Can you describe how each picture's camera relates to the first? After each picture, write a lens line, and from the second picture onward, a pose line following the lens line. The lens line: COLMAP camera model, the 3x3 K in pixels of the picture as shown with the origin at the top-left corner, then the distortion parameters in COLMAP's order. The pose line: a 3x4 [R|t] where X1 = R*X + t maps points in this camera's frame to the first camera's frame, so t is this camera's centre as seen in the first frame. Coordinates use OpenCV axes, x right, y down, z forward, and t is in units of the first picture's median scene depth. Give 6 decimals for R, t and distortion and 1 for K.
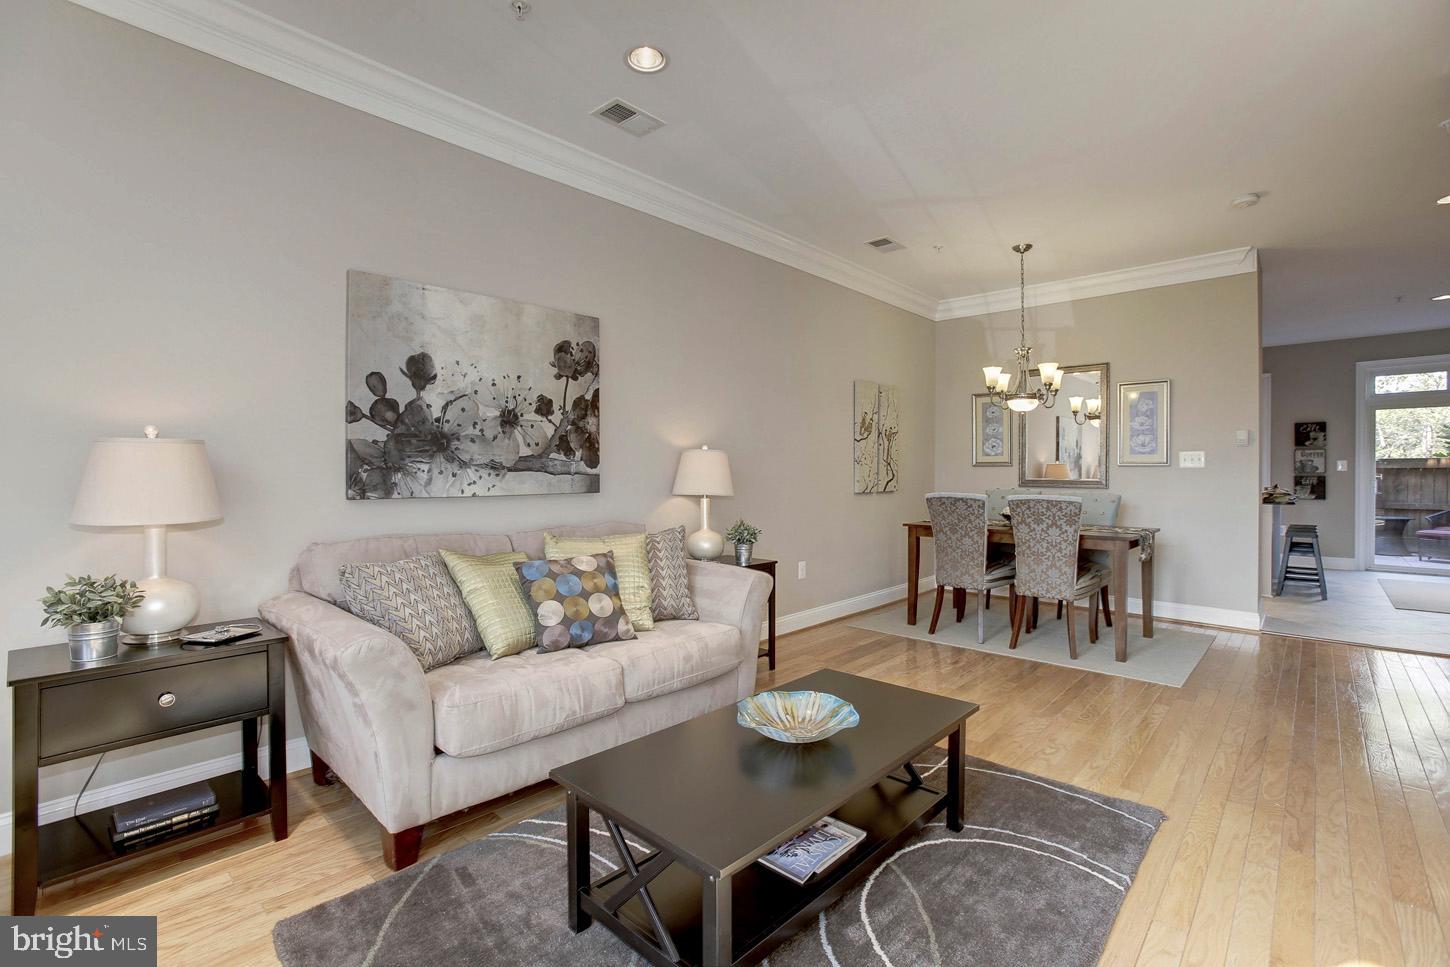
lens RADIAL K [[761.9, 0, 728.5], [0, 761.9, 481.4], [0, 0, 1]] dist [0.053498, 0.004950]
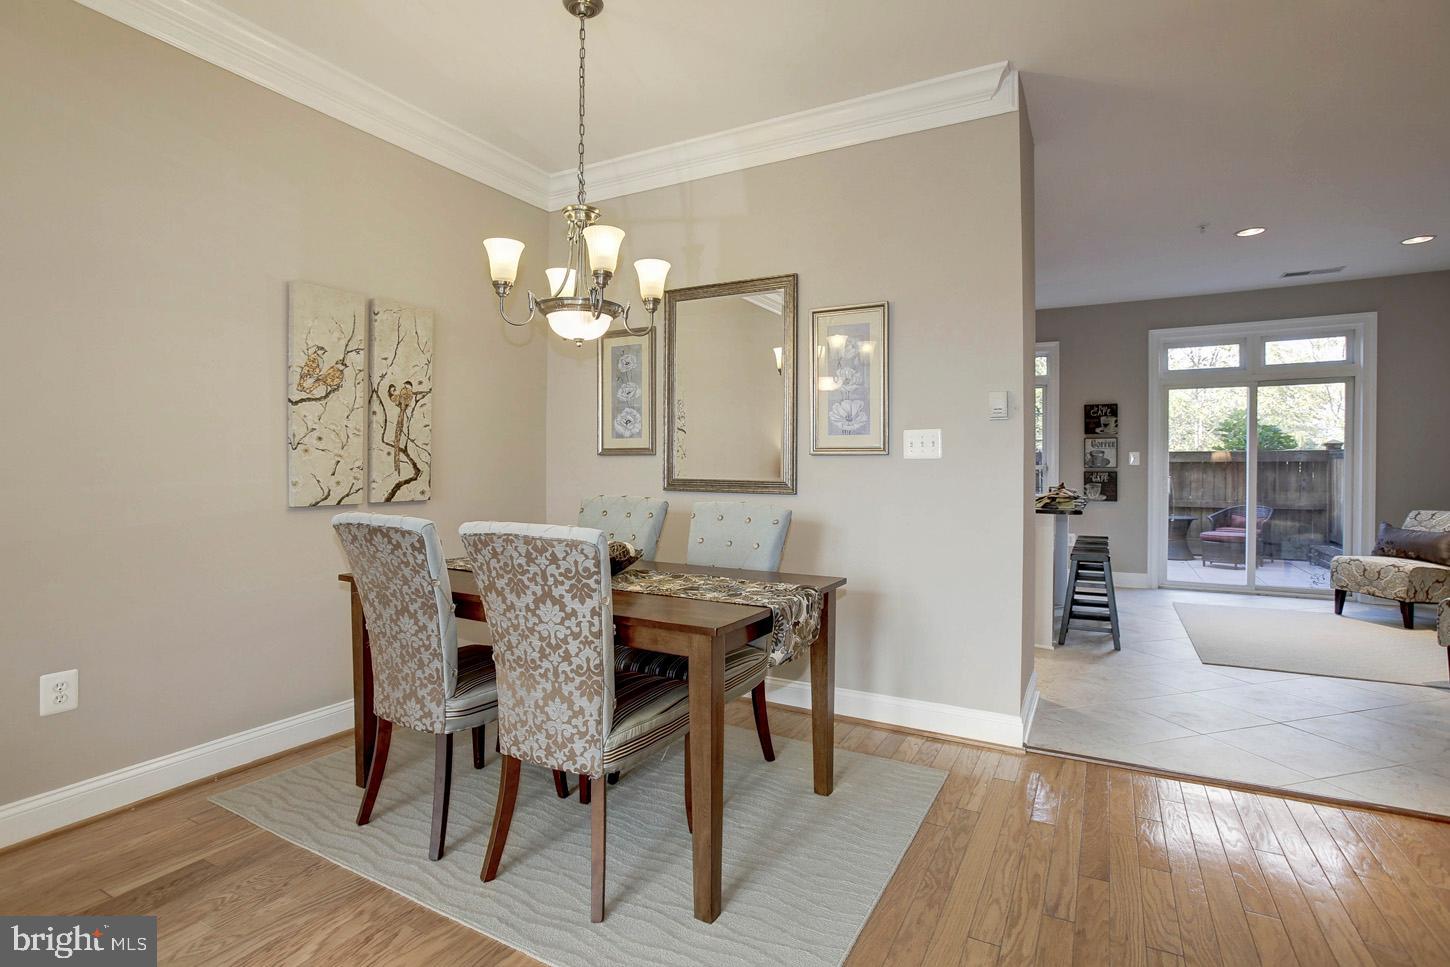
lens RADIAL K [[697.7, 0, 715.6], [0, 697.7, 481.1], [0, 0, 1]] dist [-0.017033, 0.005102]
pose [[0.991172, -0.002385, 0.132563, 0.358861], [0.001167, 0.999956, 0.009268, -0.005647], [-0.132579, -0.009031, 0.991131, 0.488189]]
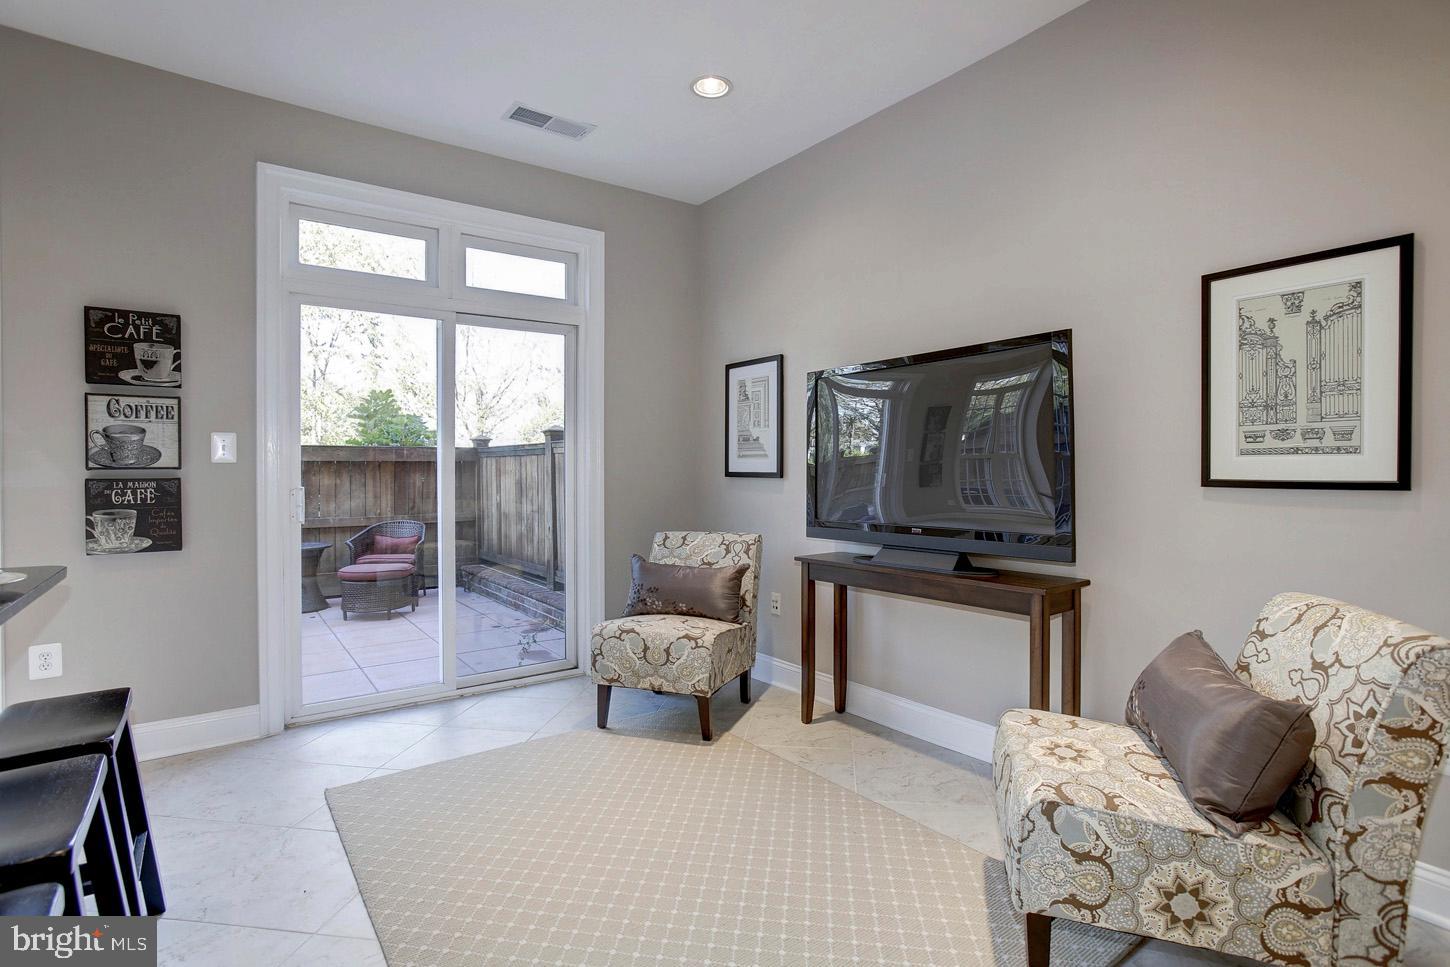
lens RADIAL K [[697.7, 0, 704.7], [0, 697.7, 472.2], [0, 0, 1]] dist [-0.017033, 0.005102]
pose [[0.299169, -0.004157, 0.954191, 0.752662], [0.010113, 0.999948, 0.001185, -0.010324], [-0.954147, 0.009295, 0.299195, 0.965936]]
